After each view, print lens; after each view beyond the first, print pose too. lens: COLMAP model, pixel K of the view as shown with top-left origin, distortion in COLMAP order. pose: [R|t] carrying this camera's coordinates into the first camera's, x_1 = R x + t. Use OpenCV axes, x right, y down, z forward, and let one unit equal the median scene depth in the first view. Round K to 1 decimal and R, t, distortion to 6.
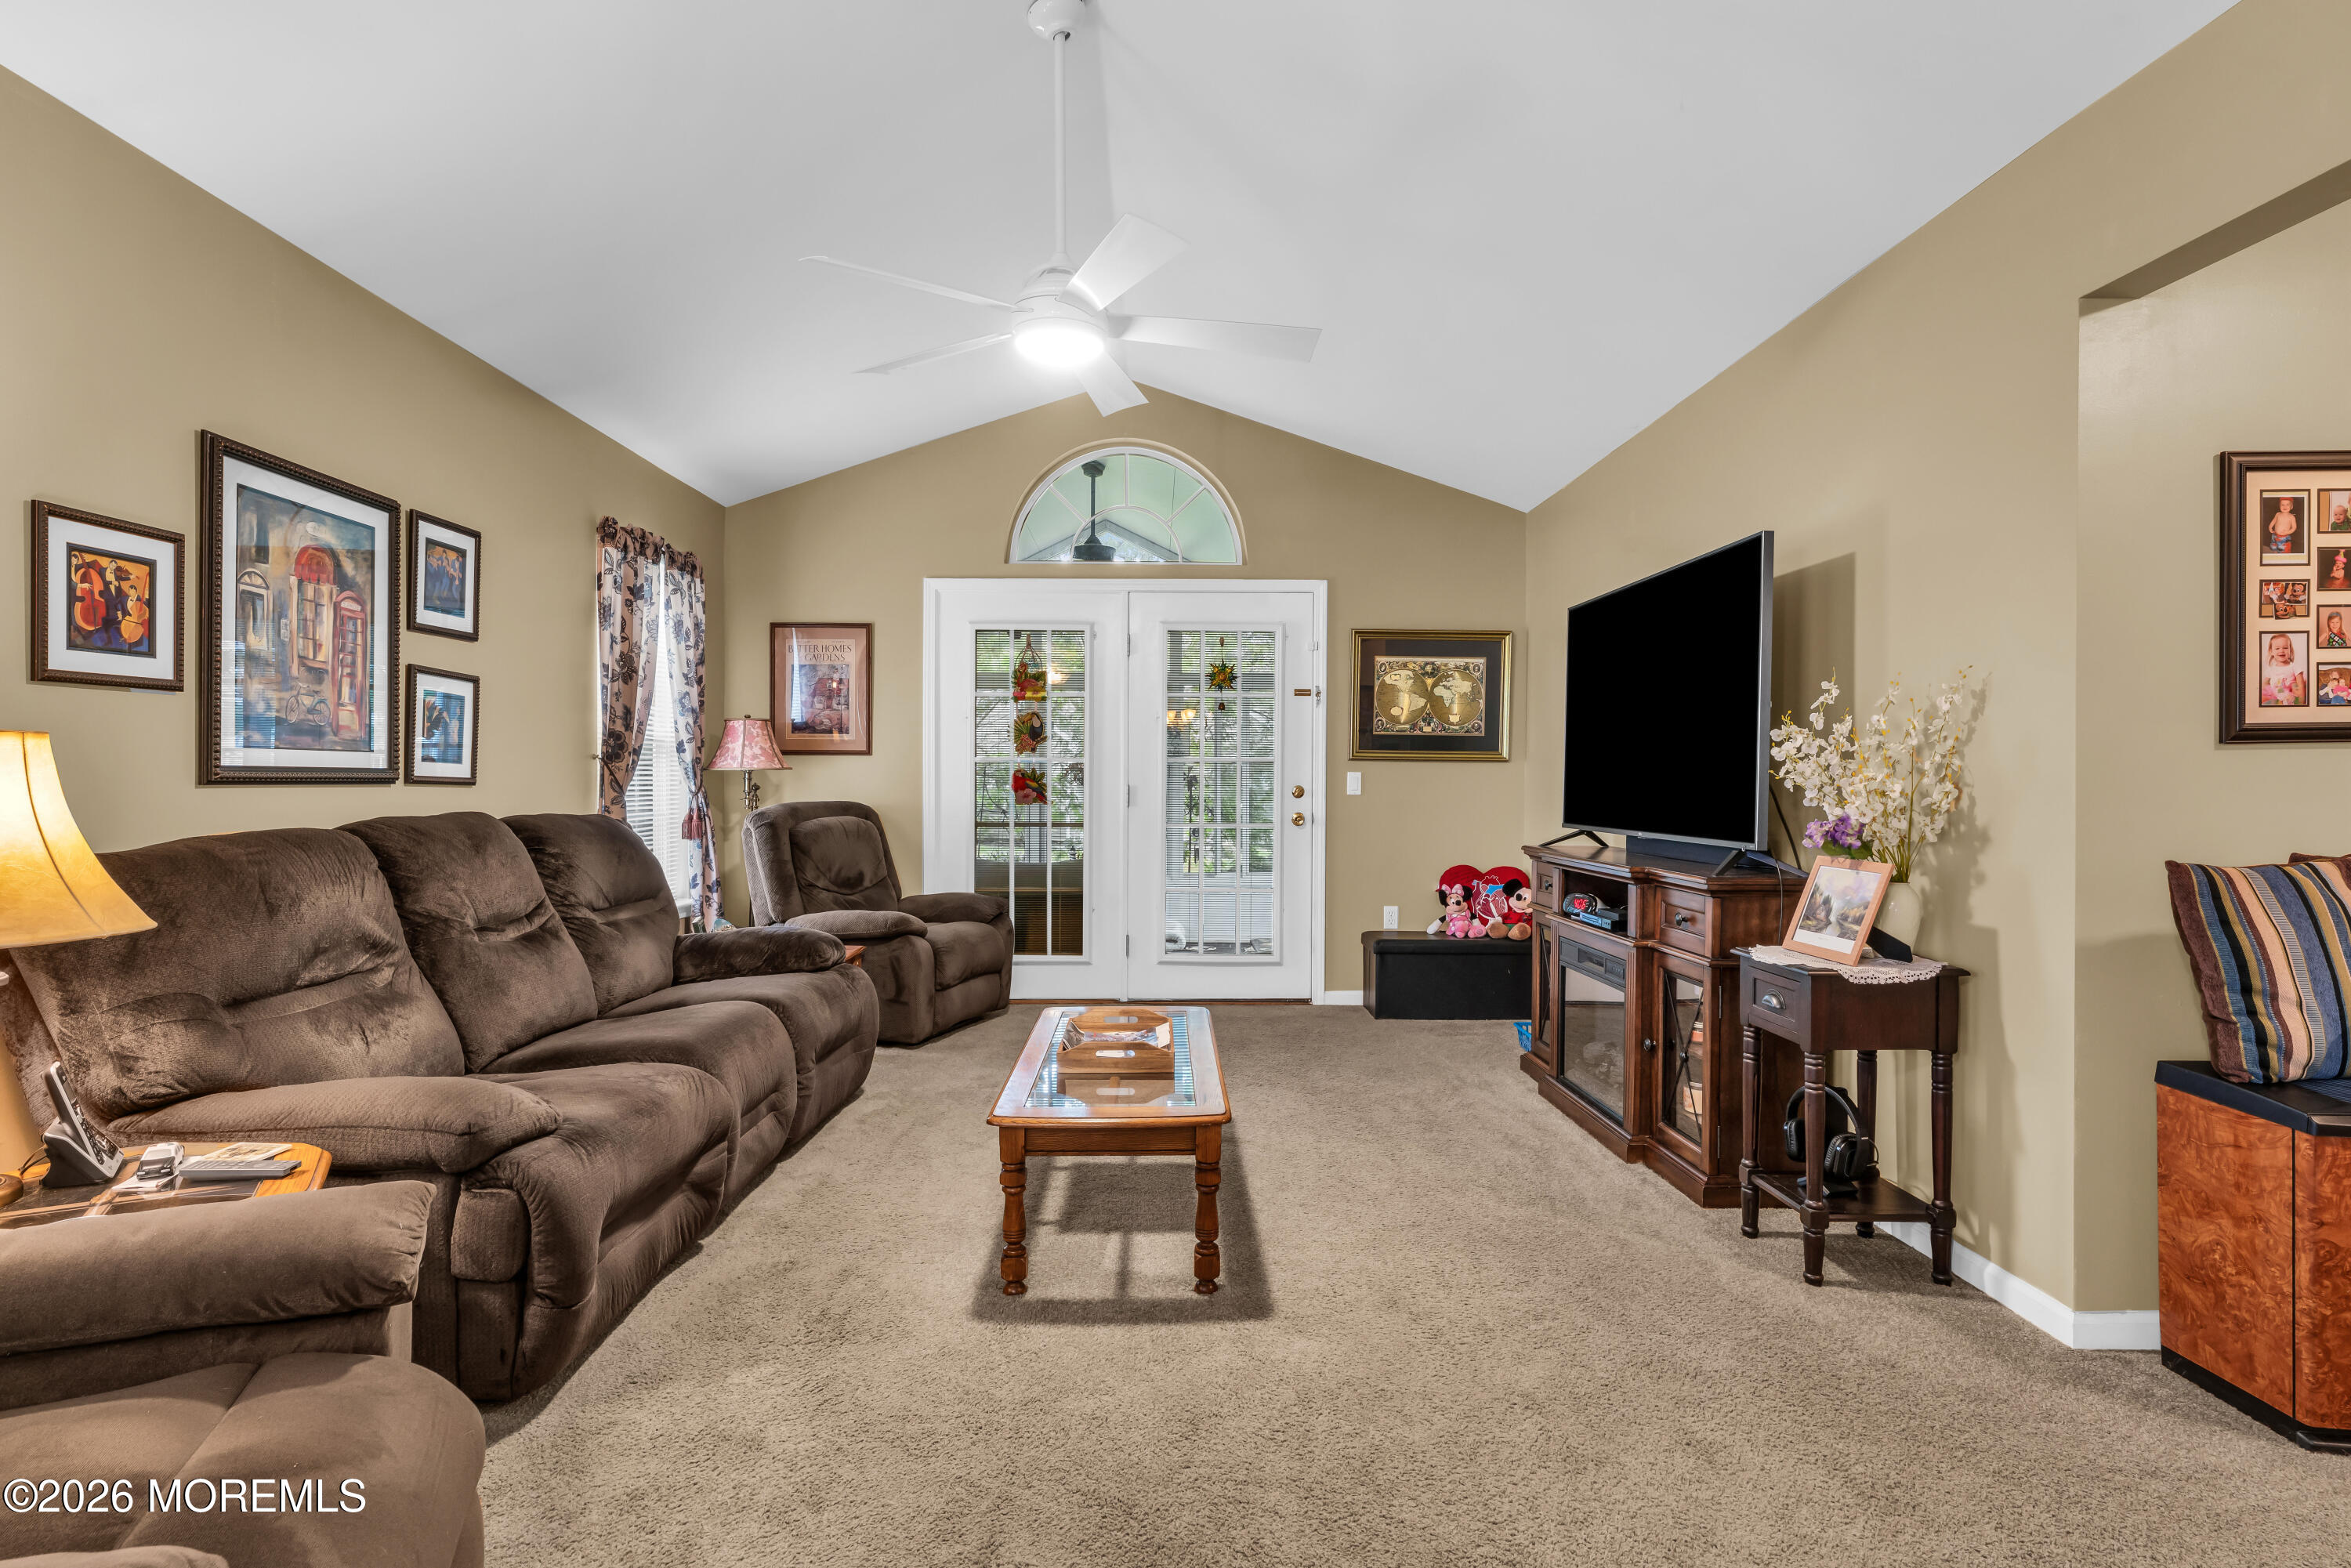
lens RADIAL K [[1192.4, 0, 1187.0], [0, 1192.4, 786.3], [0, 0, 1]] dist [-0.000482, 0.001078]
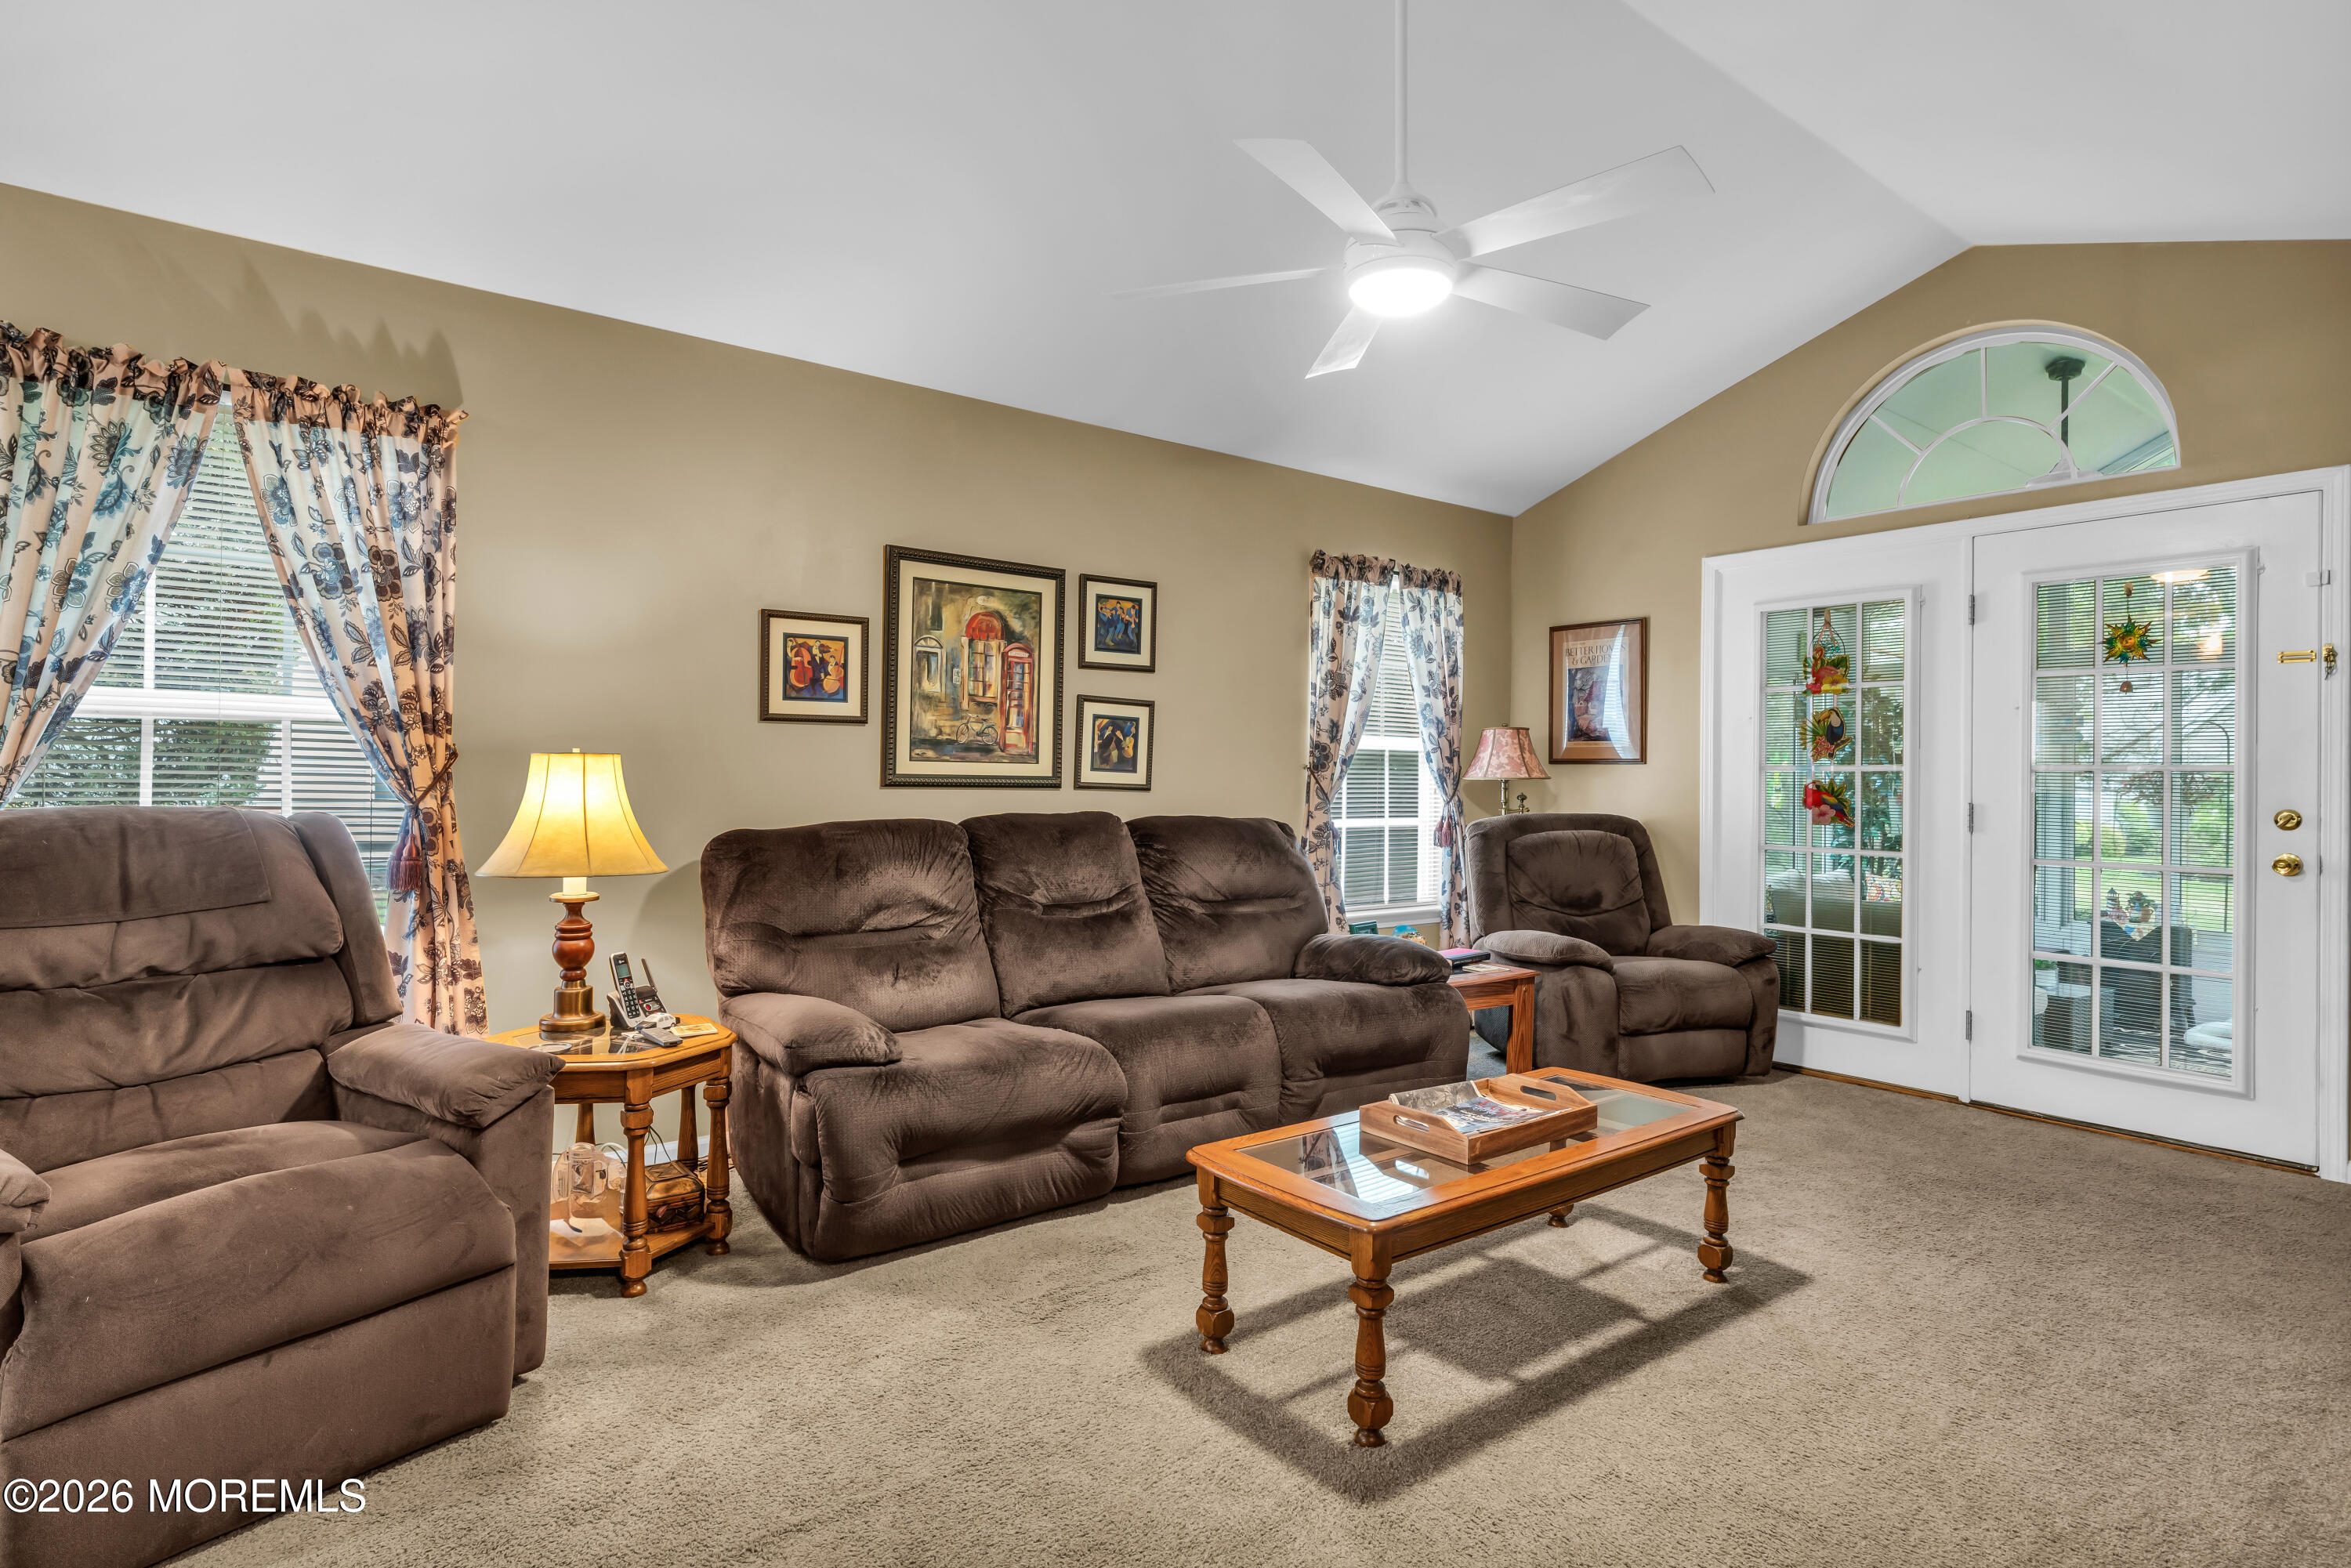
lens RADIAL K [[1199.0, 0, 1177.0], [0, 1199.0, 768.6], [0, 0, 1]] dist [0.004241, 0.000692]
pose [[0.600455, -0.001626, -0.799657, 0.415625], [-0.016479, 0.999760, -0.014406, -0.006180], [0.799489, 0.021828, 0.600284, 0.297781]]
